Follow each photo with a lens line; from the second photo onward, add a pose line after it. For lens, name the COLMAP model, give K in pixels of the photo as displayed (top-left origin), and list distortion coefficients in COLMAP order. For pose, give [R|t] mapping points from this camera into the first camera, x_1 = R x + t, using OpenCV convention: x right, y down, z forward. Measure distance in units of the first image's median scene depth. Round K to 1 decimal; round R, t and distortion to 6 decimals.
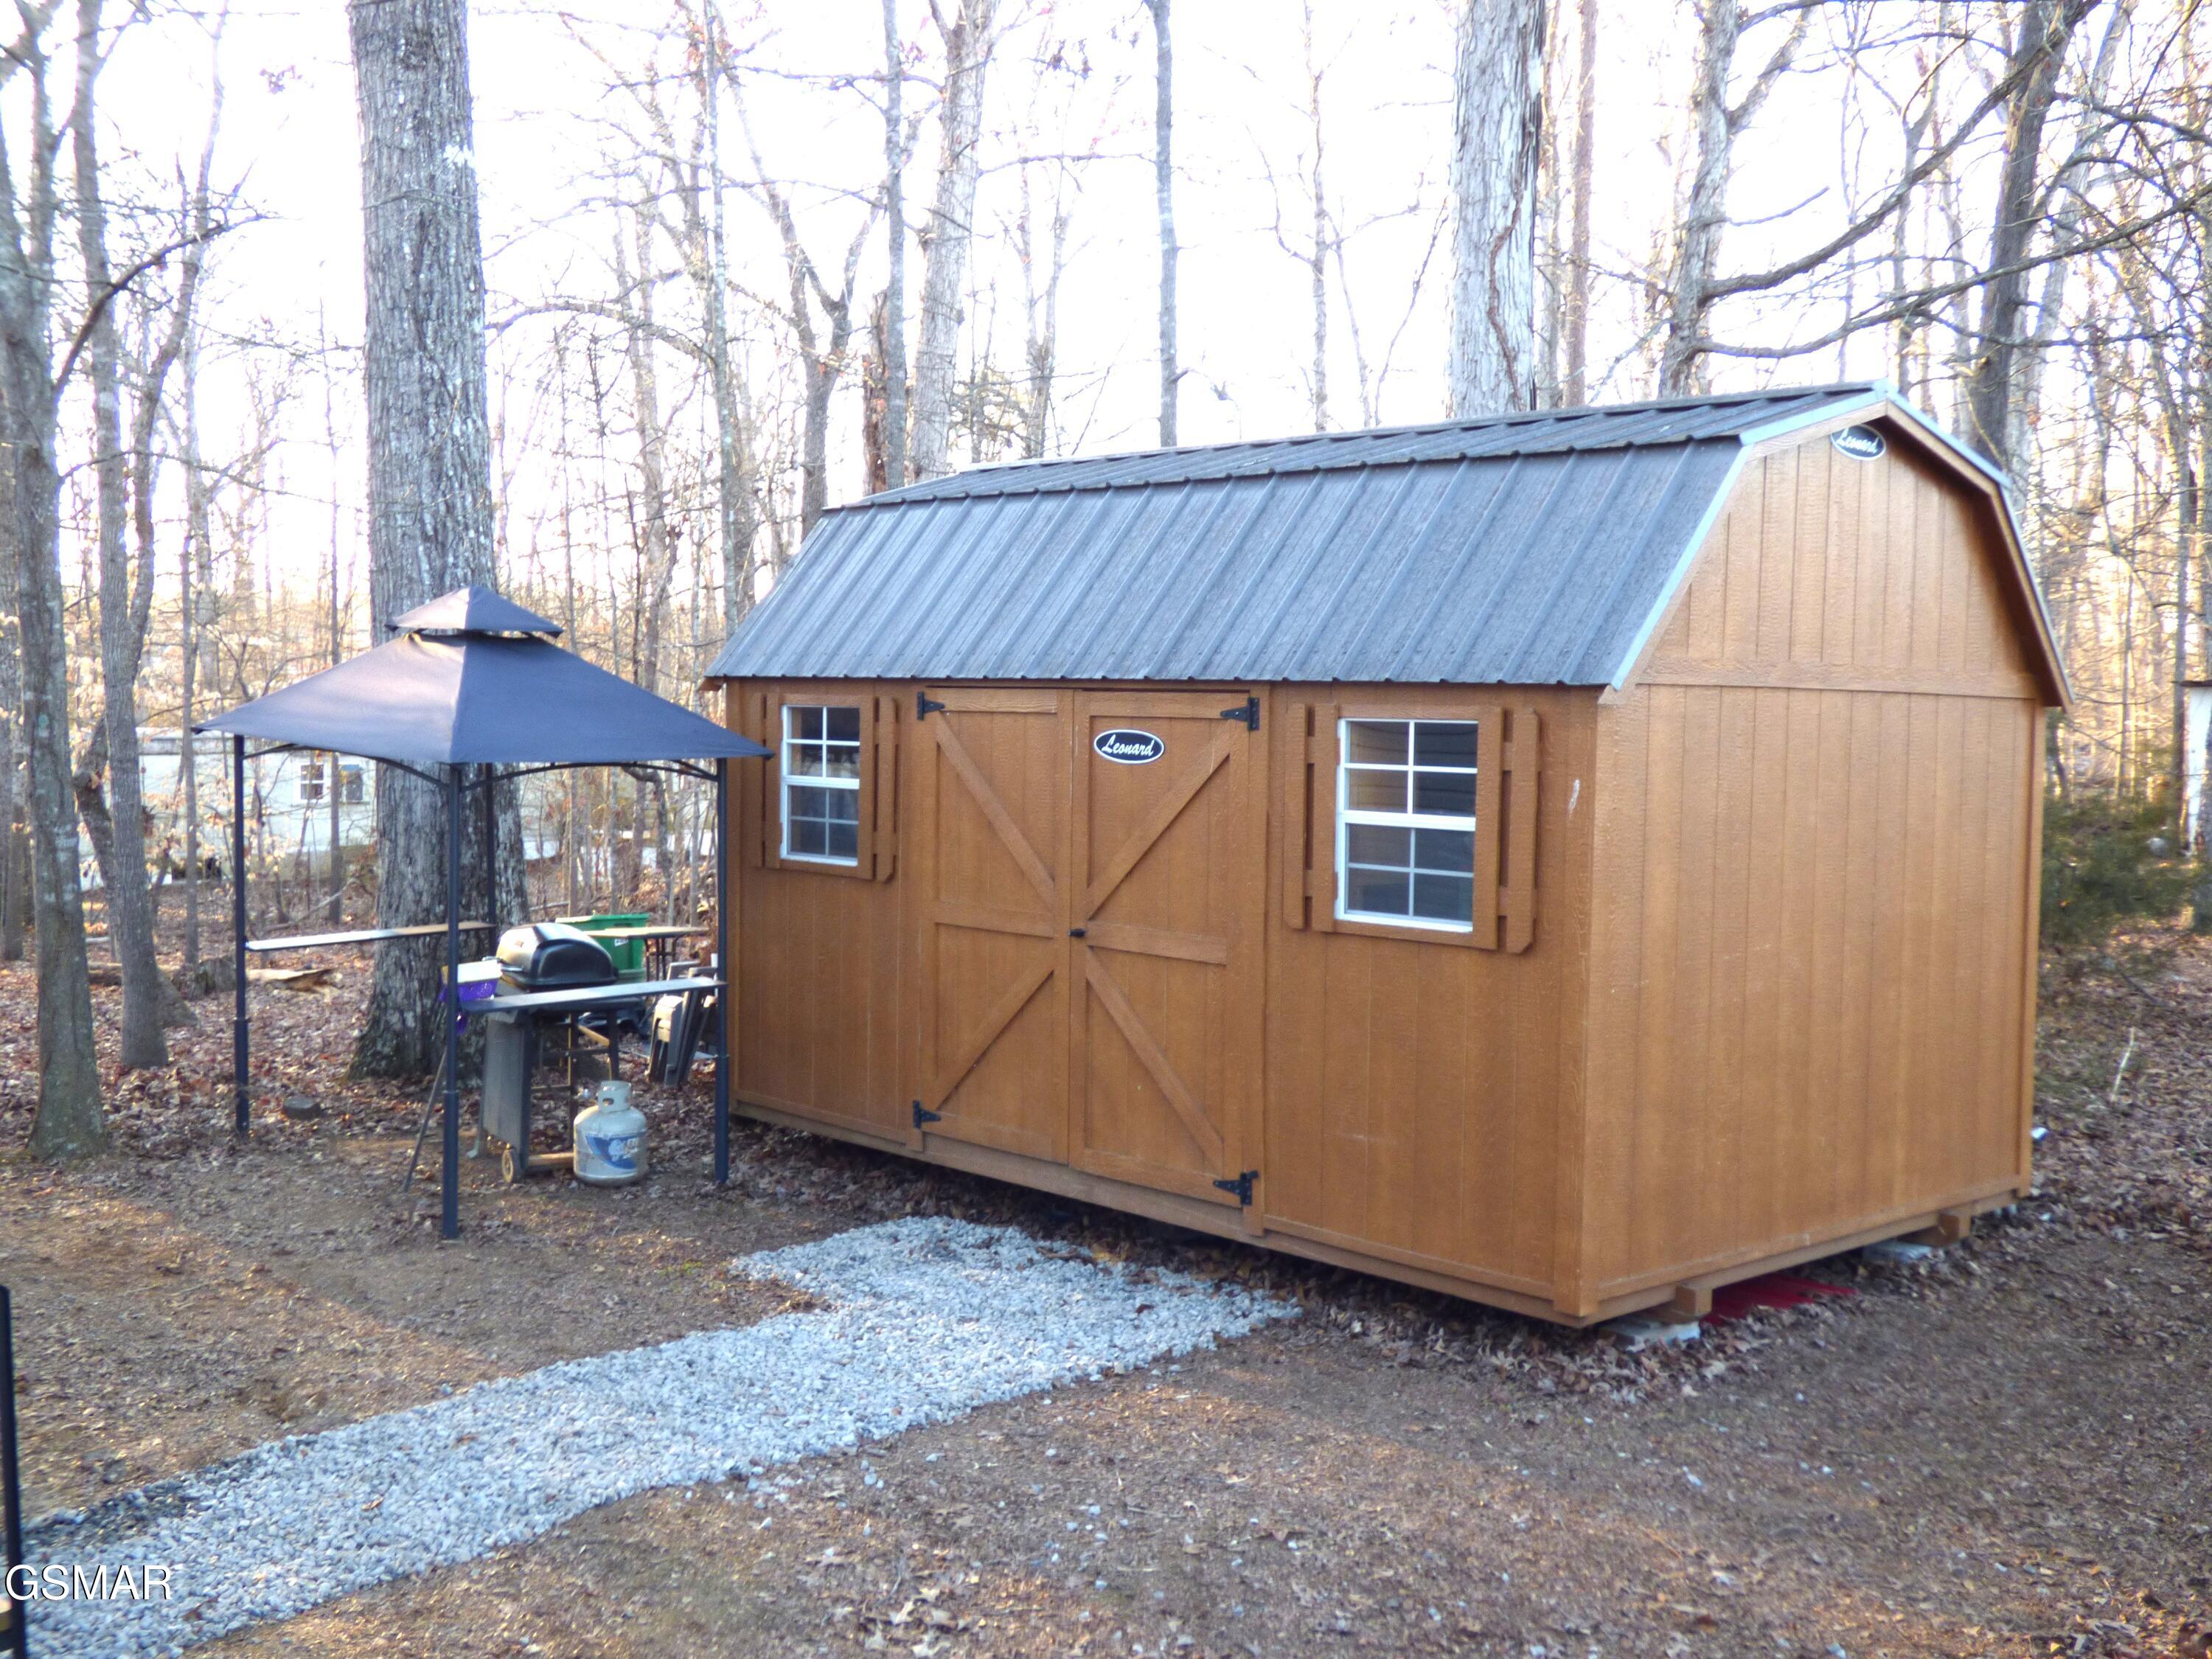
lens RADIAL K [[2314.5, 0, 1107.4], [0, 2314.5, 826.3], [0, 0, 1]] dist [0.016102, 0.000000]
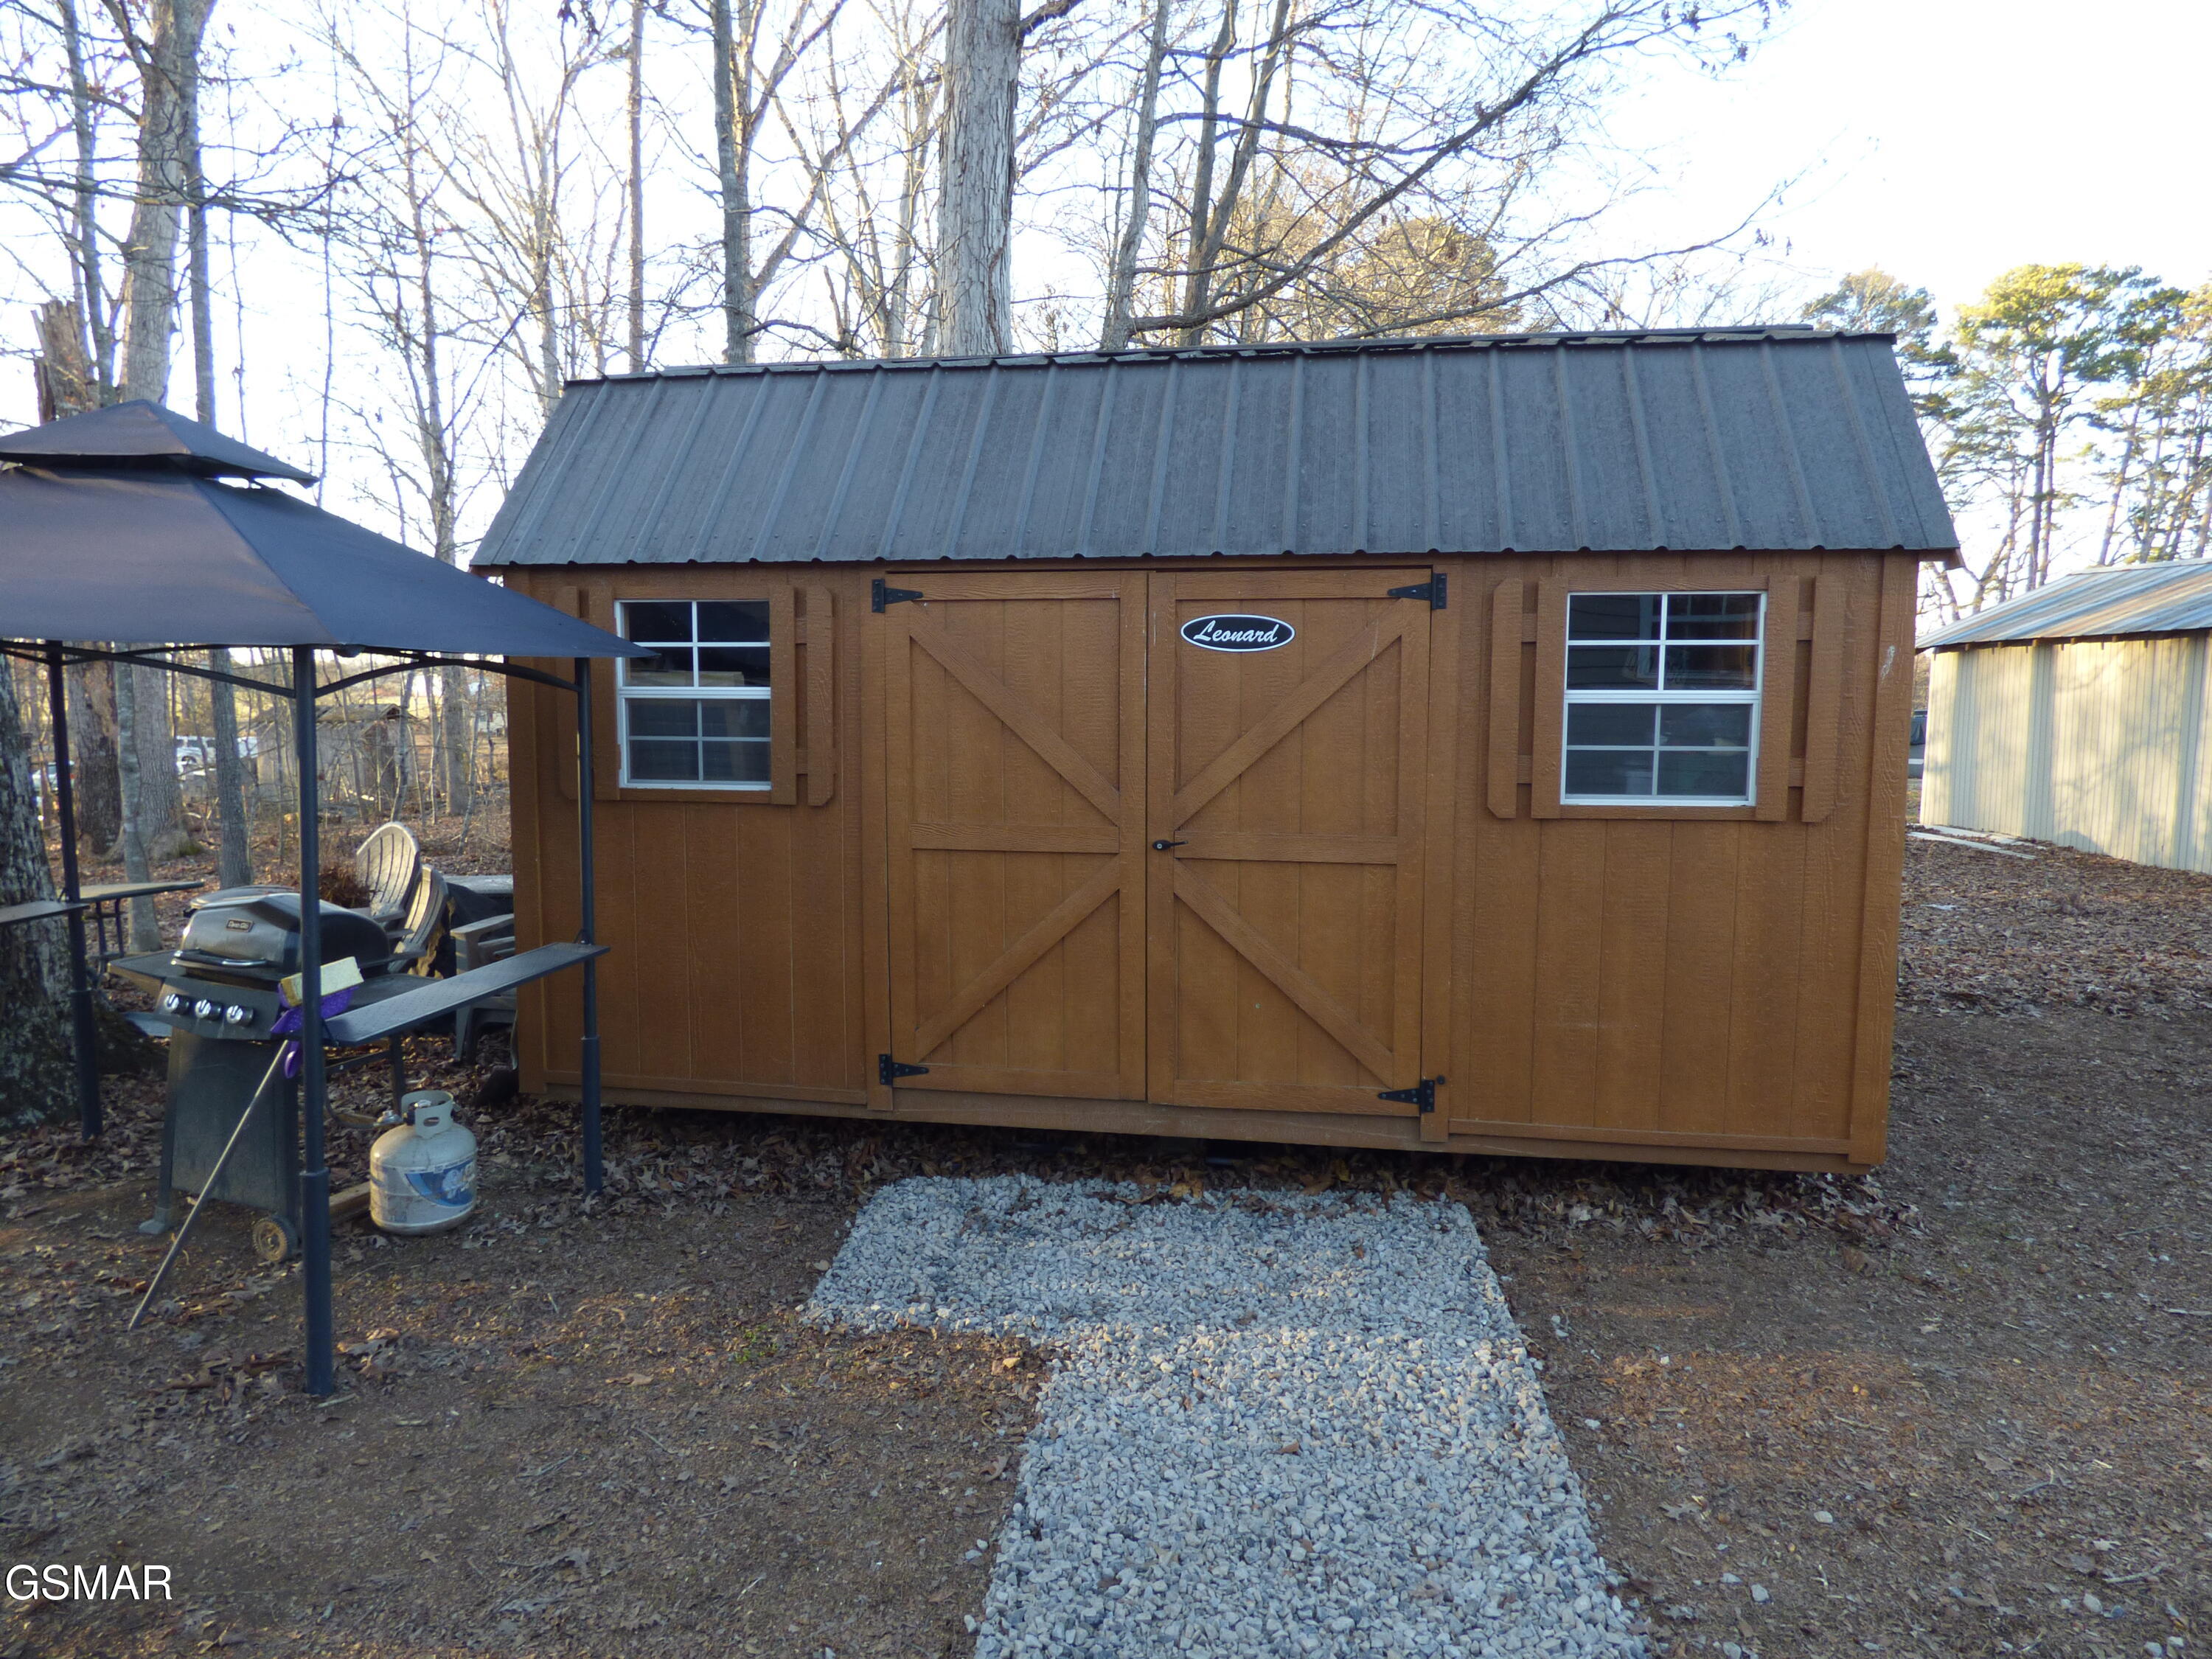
lens RADIAL K [[1320.1, 0, 1103.6], [0, 1320.1, 826.5], [0, 0, 1]] dist [-0.002829, -0.004423]
pose [[0.789700, -0.071983, 0.609256, -0.349837], [0.042627, 0.997131, 0.062558, 0.006333], [-0.612011, -0.023432, 0.790502, 0.624419]]
